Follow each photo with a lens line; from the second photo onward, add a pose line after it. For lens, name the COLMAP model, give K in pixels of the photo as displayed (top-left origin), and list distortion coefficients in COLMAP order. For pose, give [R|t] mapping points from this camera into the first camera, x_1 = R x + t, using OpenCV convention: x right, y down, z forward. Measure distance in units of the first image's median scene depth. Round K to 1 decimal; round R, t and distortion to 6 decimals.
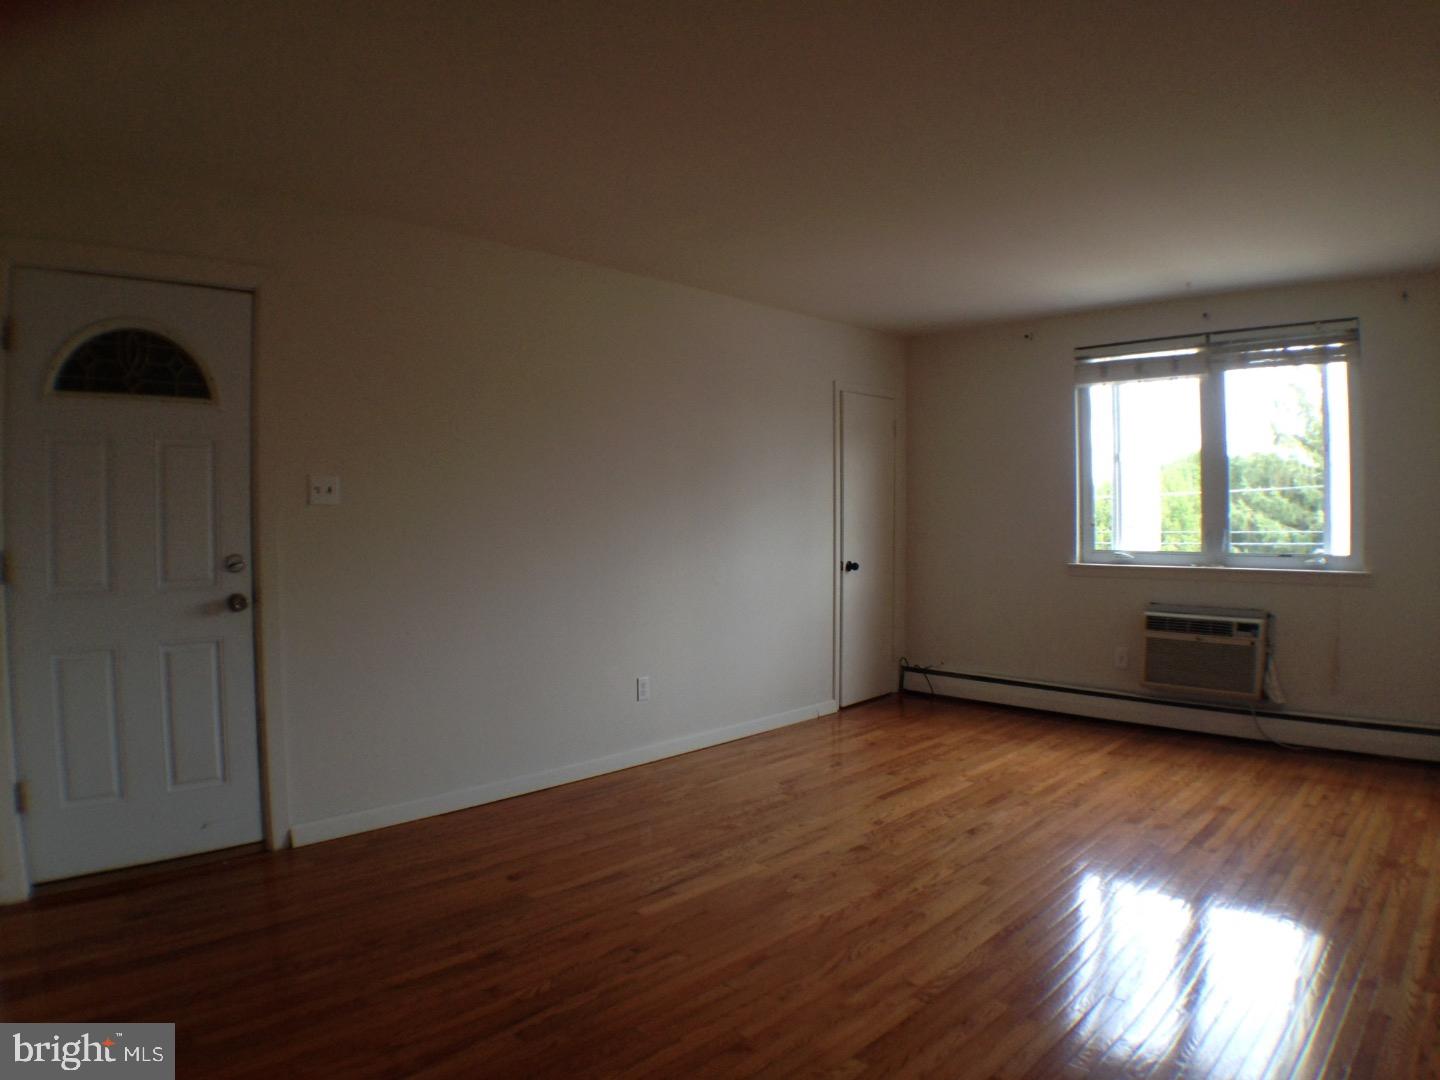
lens RADIAL K [[909.2, 0, 715.3], [0, 909.2, 545.3], [0, 0, 1]] dist [-0.128153, -0.005753]
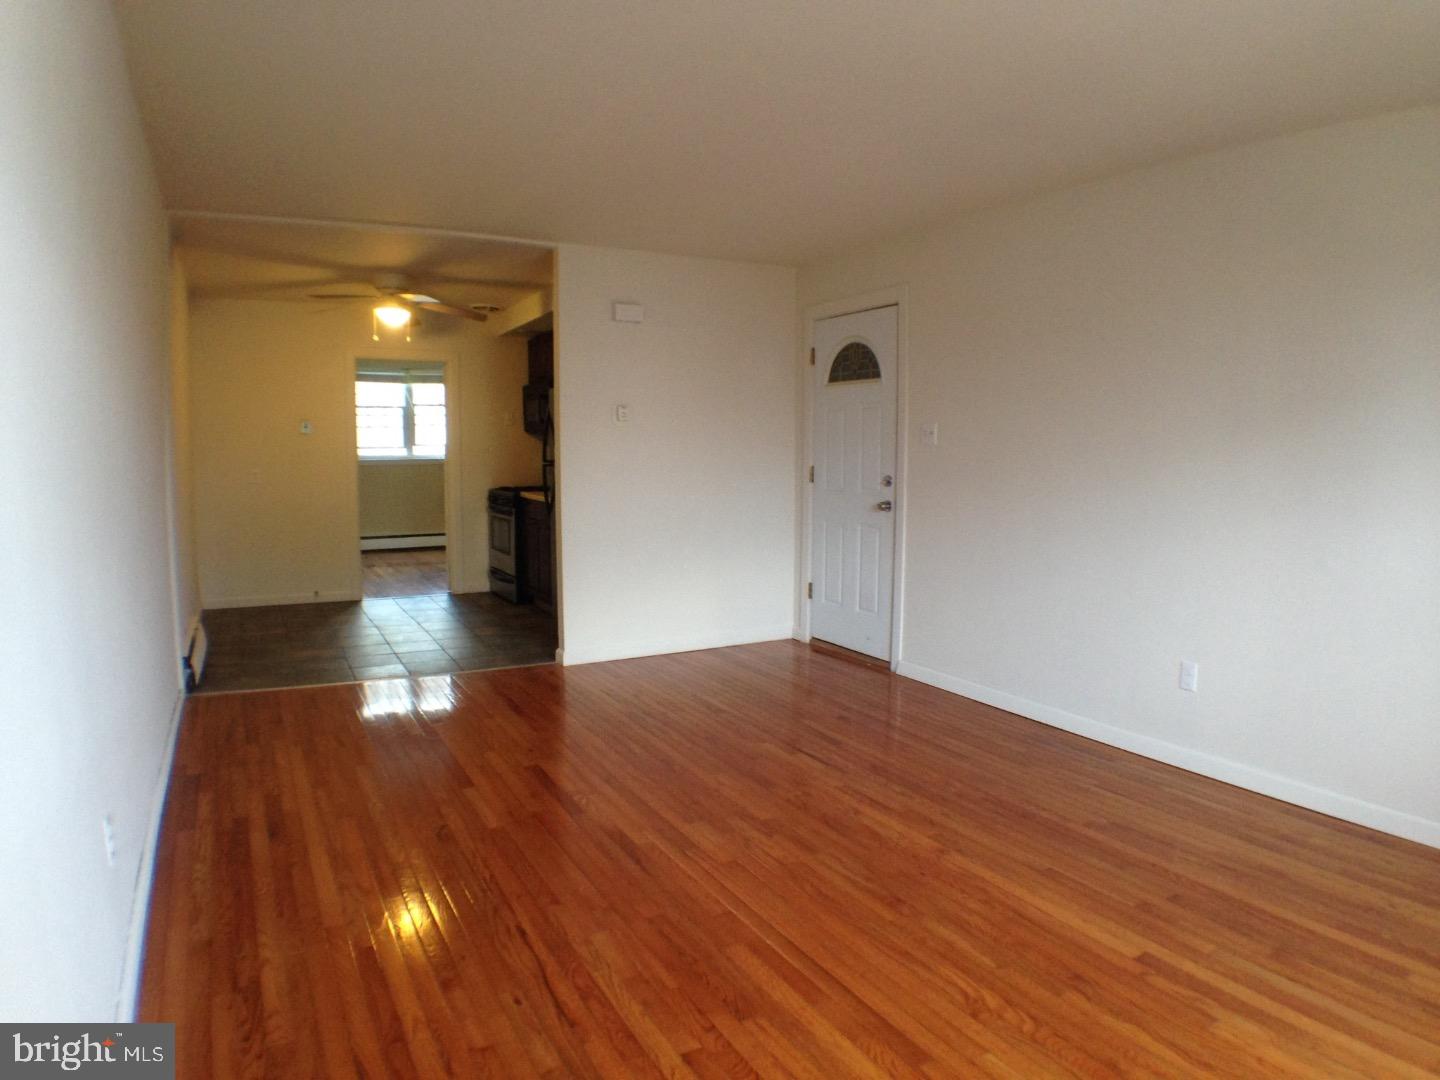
lens RADIAL K [[909.2, 0, 715.3], [0, 909.2, 545.3], [0, 0, 1]] dist [-0.128153, -0.005753]
pose [[-0.280167, 0.107418, -0.953922, 0.715864], [-0.039292, 0.991604, 0.123201, -0.034065], [0.959147, 0.071998, -0.273594, 0.748233]]
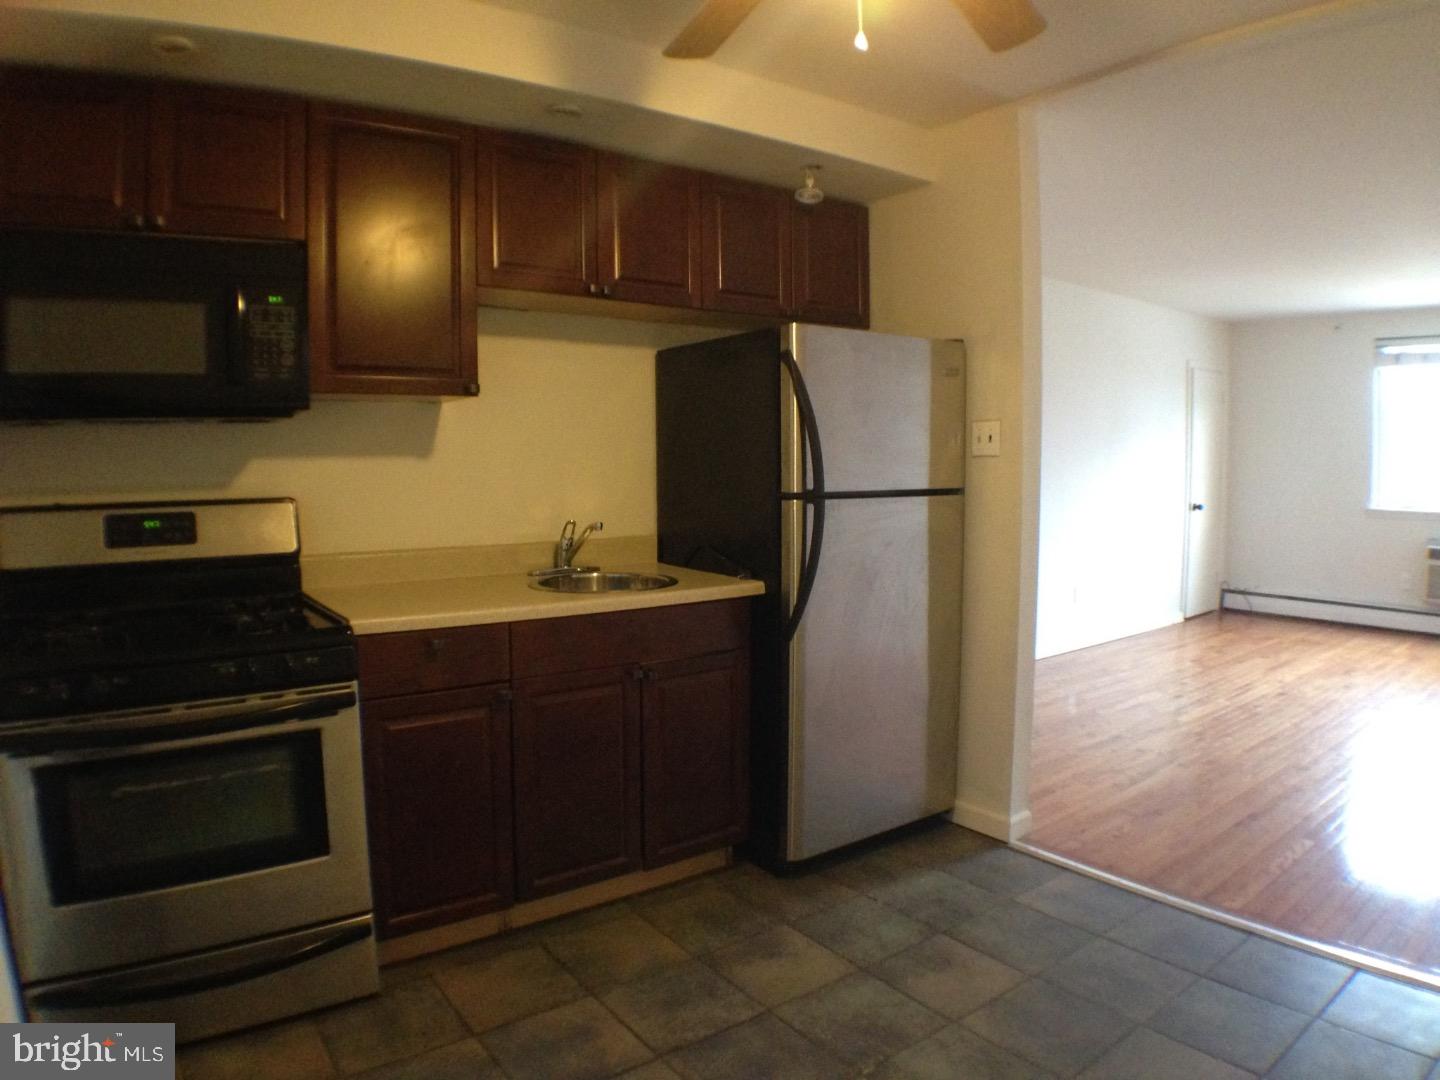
lens RADIAL K [[909.2, 0, 715.3], [0, 909.2, 545.3], [0, 0, 1]] dist [-0.128153, -0.005753]
pose [[0.989801, 0.012824, -0.141878, -0.406821], [-0.005693, 0.998705, 0.050554, 0.021907], [0.142343, -0.049231, 0.988592, -0.363127]]
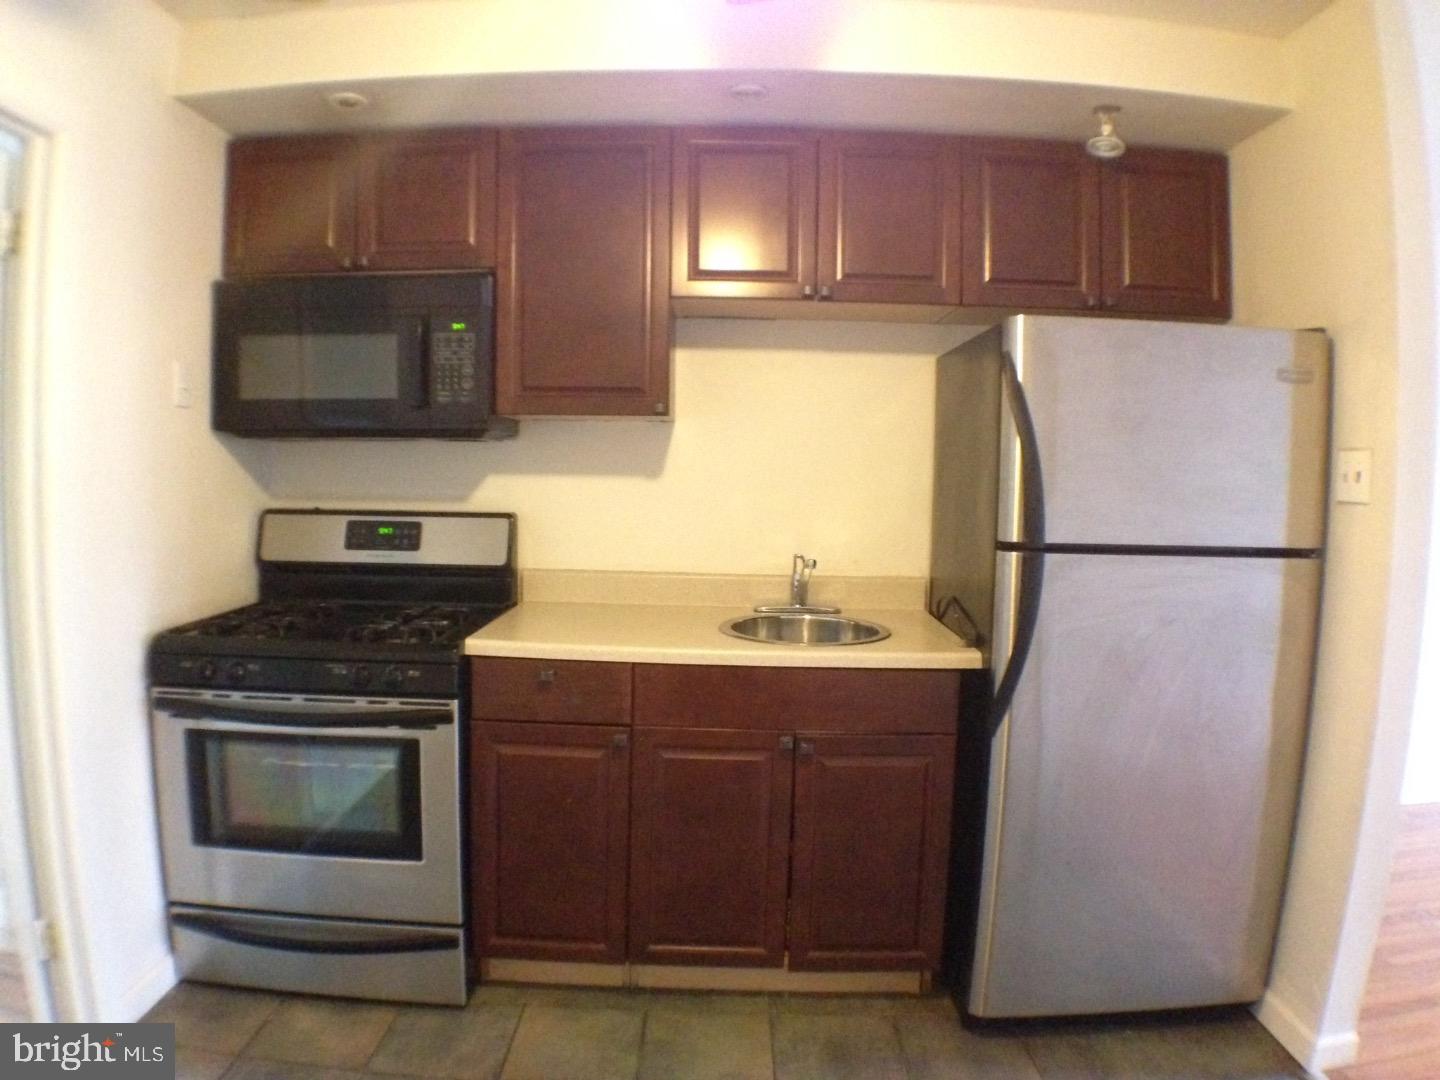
lens RADIAL K [[909.2, 0, 715.3], [0, 909.2, 545.3], [0, 0, 1]] dist [-0.128153, -0.005753]
pose [[0.715508, 0.076658, -0.694386, -0.245277], [-0.051955, 0.997048, 0.056536, 0.002545], [0.696670, -0.004375, 0.717378, -0.190836]]
